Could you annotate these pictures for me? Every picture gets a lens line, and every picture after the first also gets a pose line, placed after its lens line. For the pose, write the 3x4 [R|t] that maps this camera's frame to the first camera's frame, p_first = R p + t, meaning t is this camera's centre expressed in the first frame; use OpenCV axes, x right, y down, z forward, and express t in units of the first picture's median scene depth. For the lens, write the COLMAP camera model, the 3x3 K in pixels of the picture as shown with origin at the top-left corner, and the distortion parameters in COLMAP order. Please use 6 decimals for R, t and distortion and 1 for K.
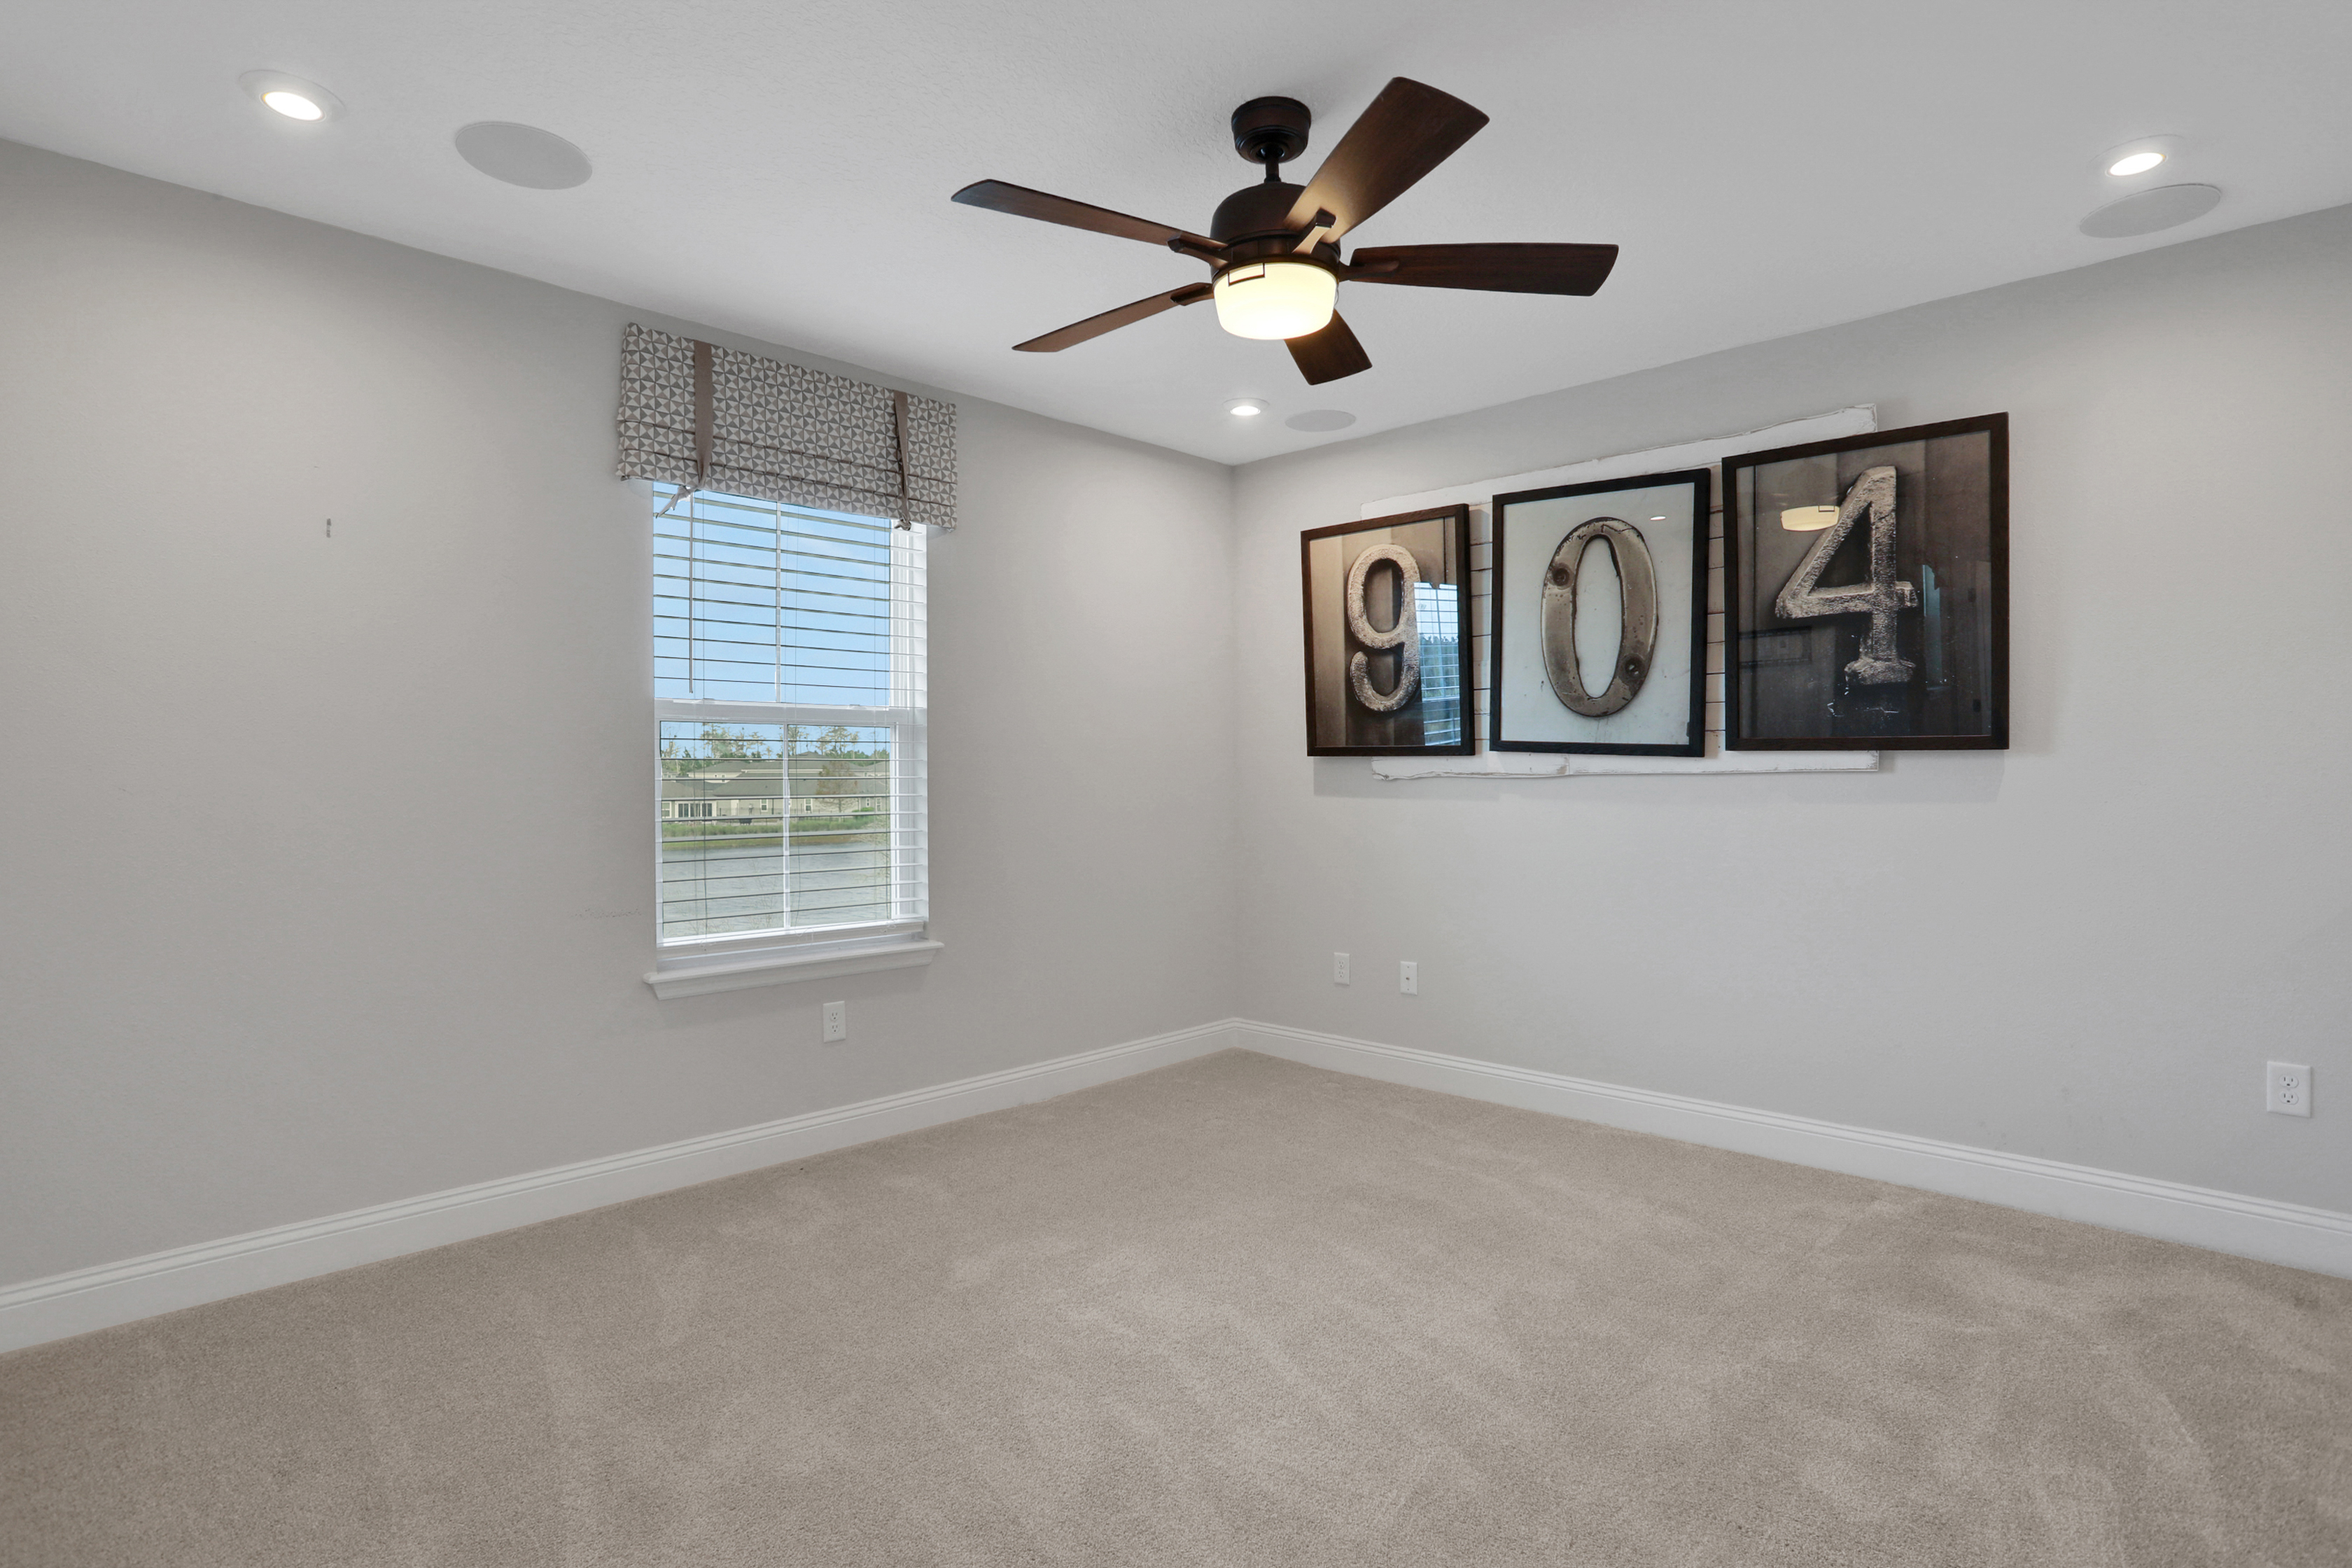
lens RADIAL K [[1135.9, 0, 1177.9], [0, 1135.9, 782.7], [0, 0, 1]] dist [-0.035316, 0.004216]
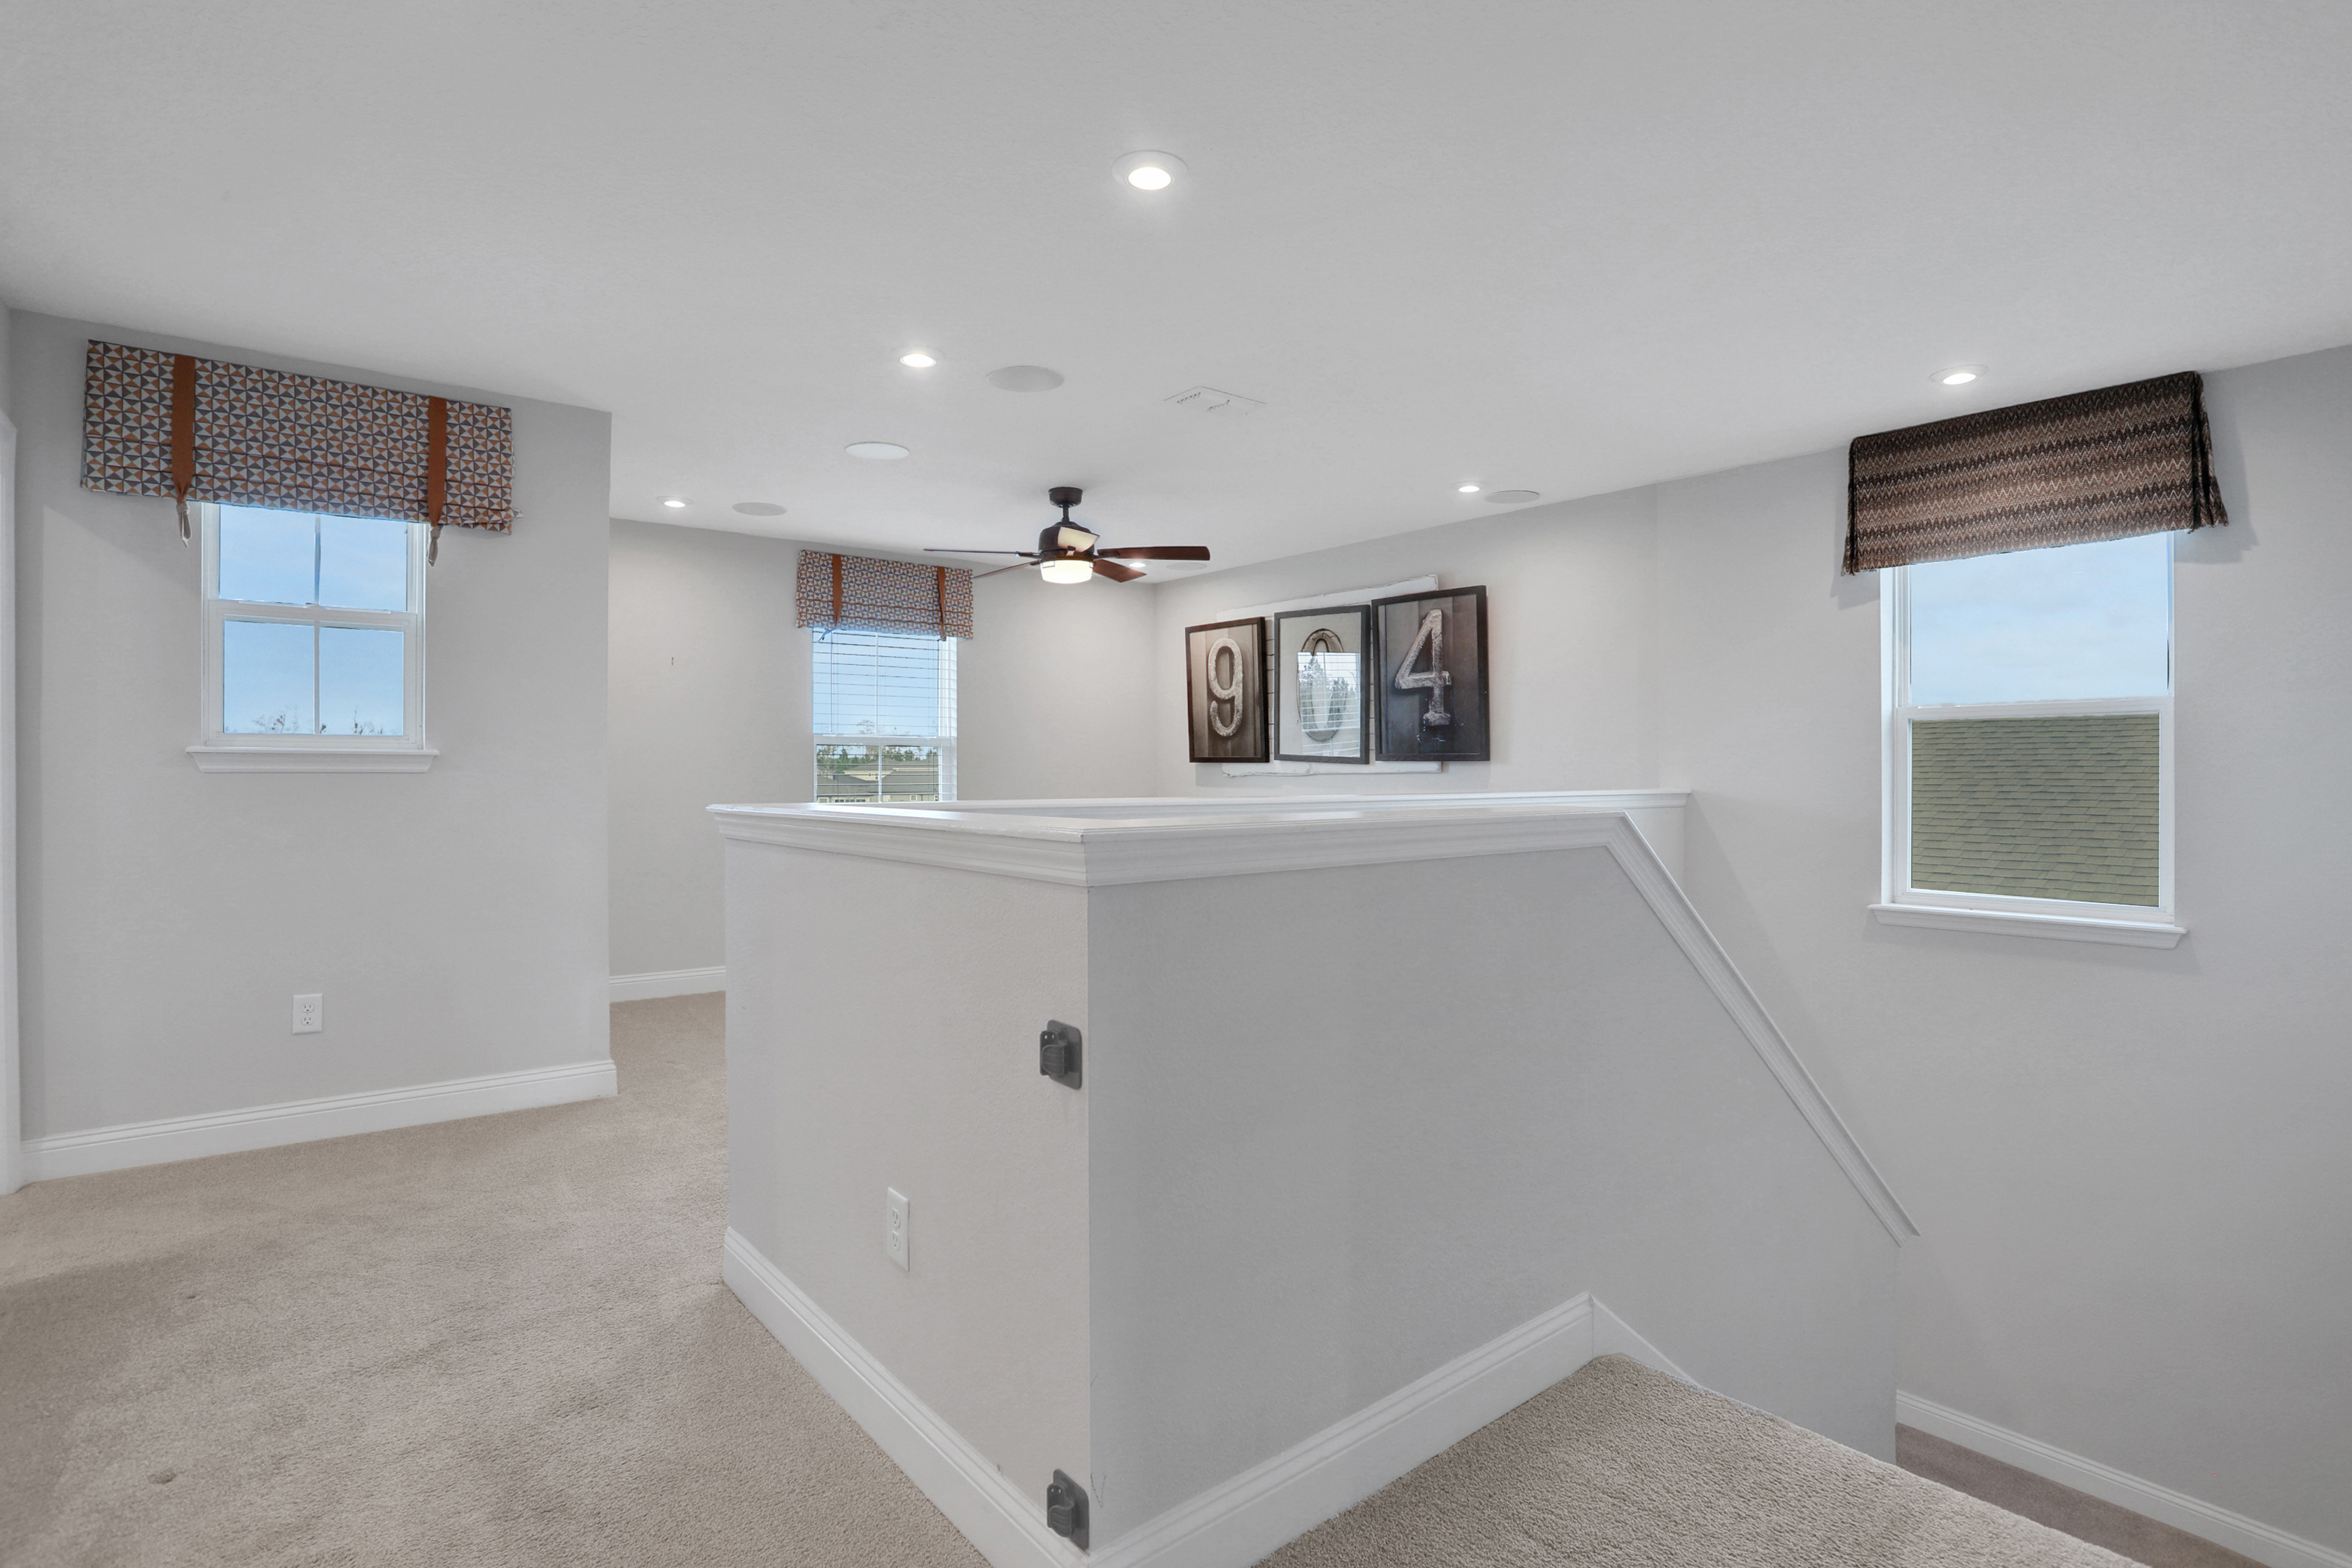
lens RADIAL K [[1135.9, 0, 1179.8], [0, 1135.9, 782.7], [0, 0, 1]] dist [-0.035316, 0.004216]
pose [[0.992051, 0.003287, -0.125796, 0.376855], [-0.003120, 0.999994, 0.001528, 0.004489], [0.125800, -0.001124, 0.992055, -0.793734]]
